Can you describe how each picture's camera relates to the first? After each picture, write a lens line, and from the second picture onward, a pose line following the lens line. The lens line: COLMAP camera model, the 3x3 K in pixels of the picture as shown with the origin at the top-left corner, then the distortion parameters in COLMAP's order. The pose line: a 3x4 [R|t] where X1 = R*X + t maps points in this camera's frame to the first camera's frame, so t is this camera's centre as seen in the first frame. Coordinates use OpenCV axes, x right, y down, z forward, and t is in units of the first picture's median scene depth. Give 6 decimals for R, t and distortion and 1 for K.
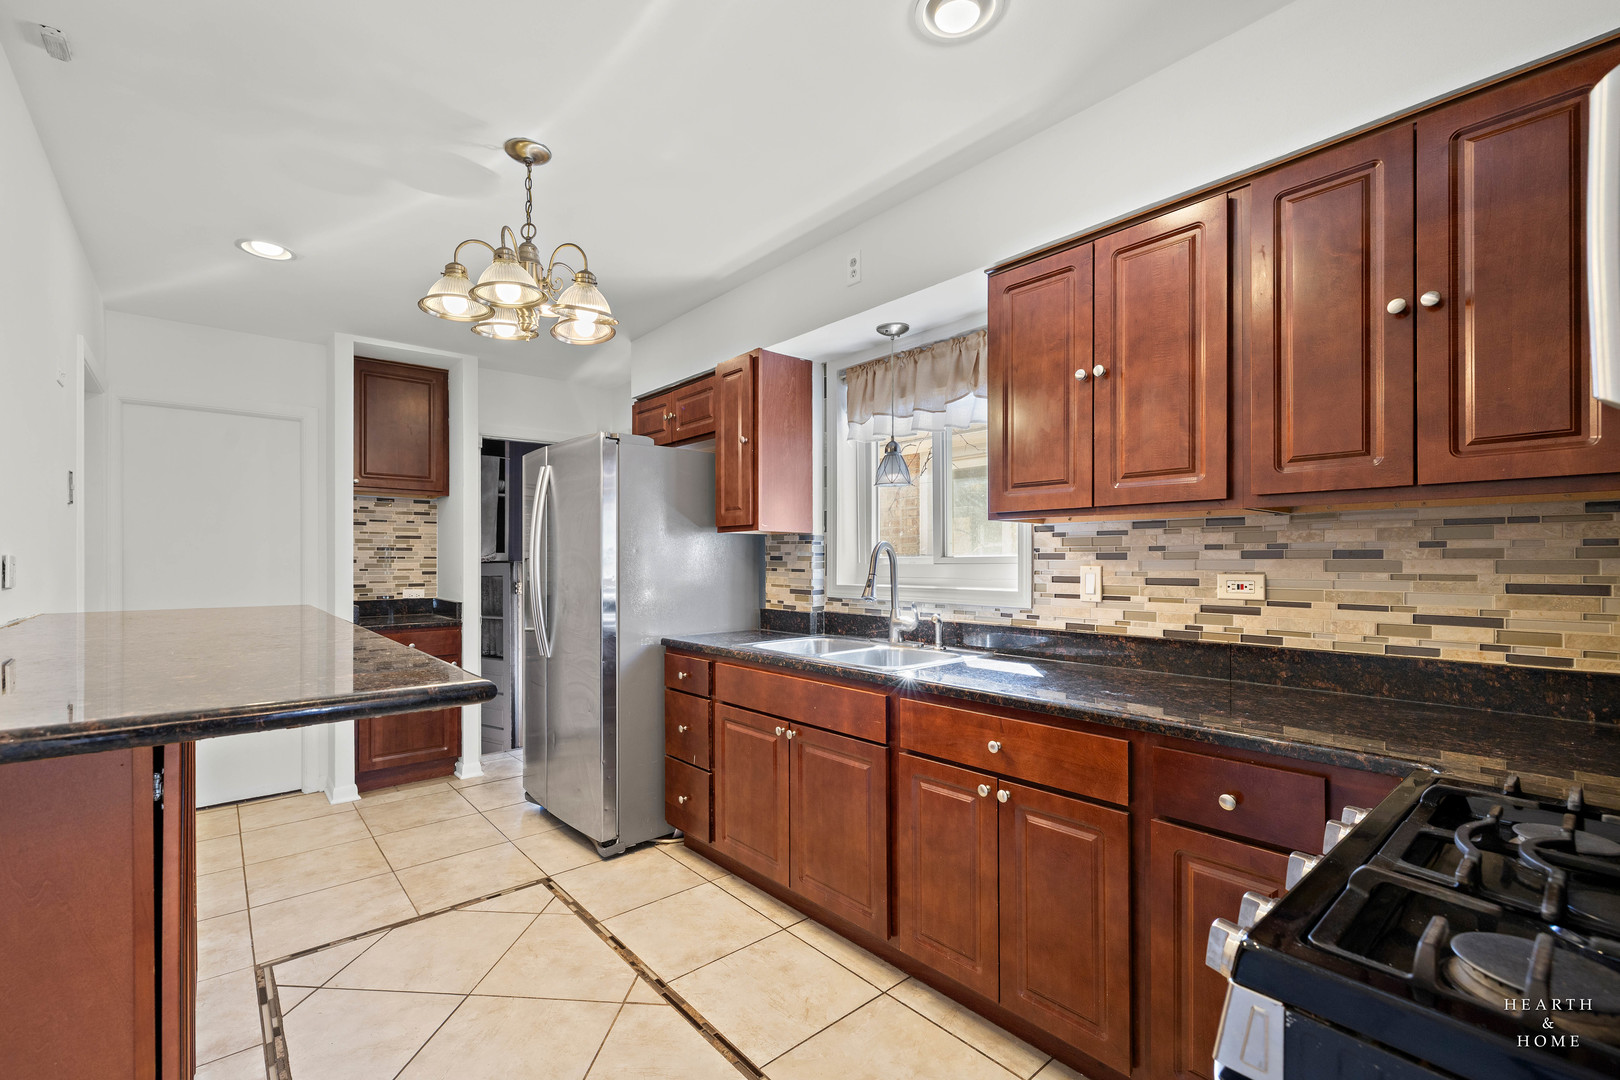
lens RADIAL K [[697.9, 0, 804.0], [0, 697.9, 559.5], [0, 0, 1]] dist [0.000841, 0.000165]
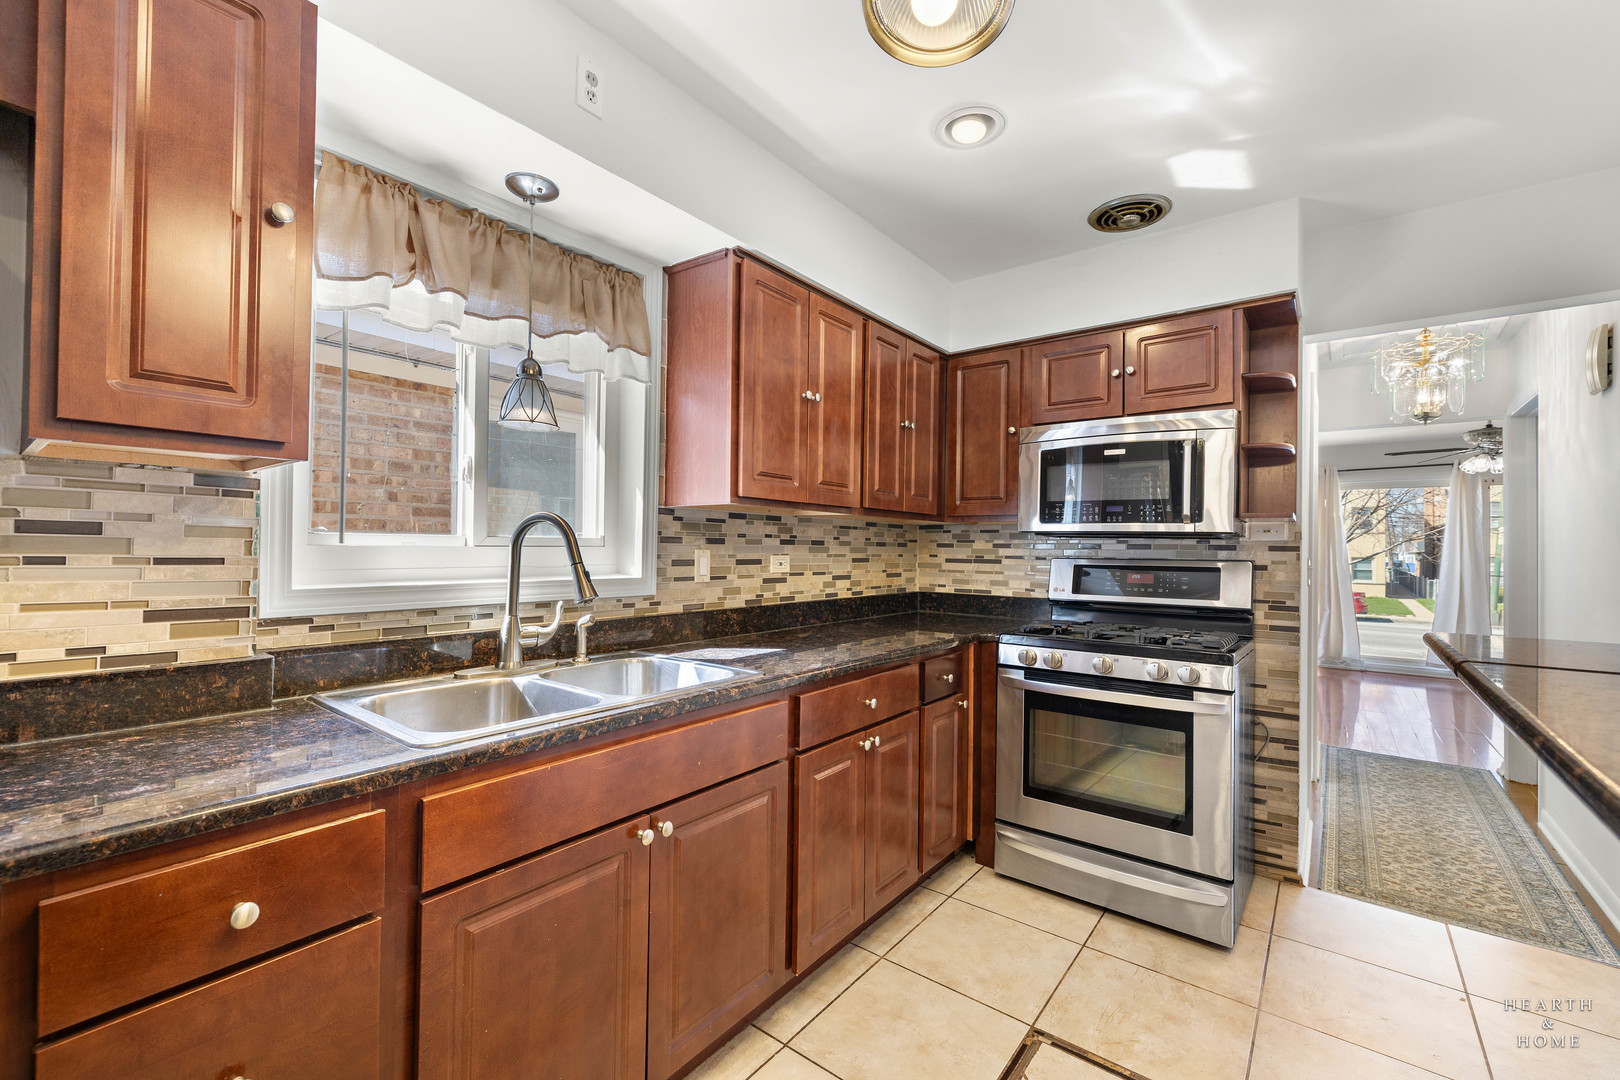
lens RADIAL K [[672.1, 0, 810.0], [0, 672.1, 540.0], [0, 0, 1]] dist [0.000234, 0.000026]
pose [[-0.191594, 0.010511, 0.981418, -0.690181], [-0.013127, 0.999826, -0.013271, 0.006364], [-0.981386, -0.015426, -0.191423, 1.103675]]
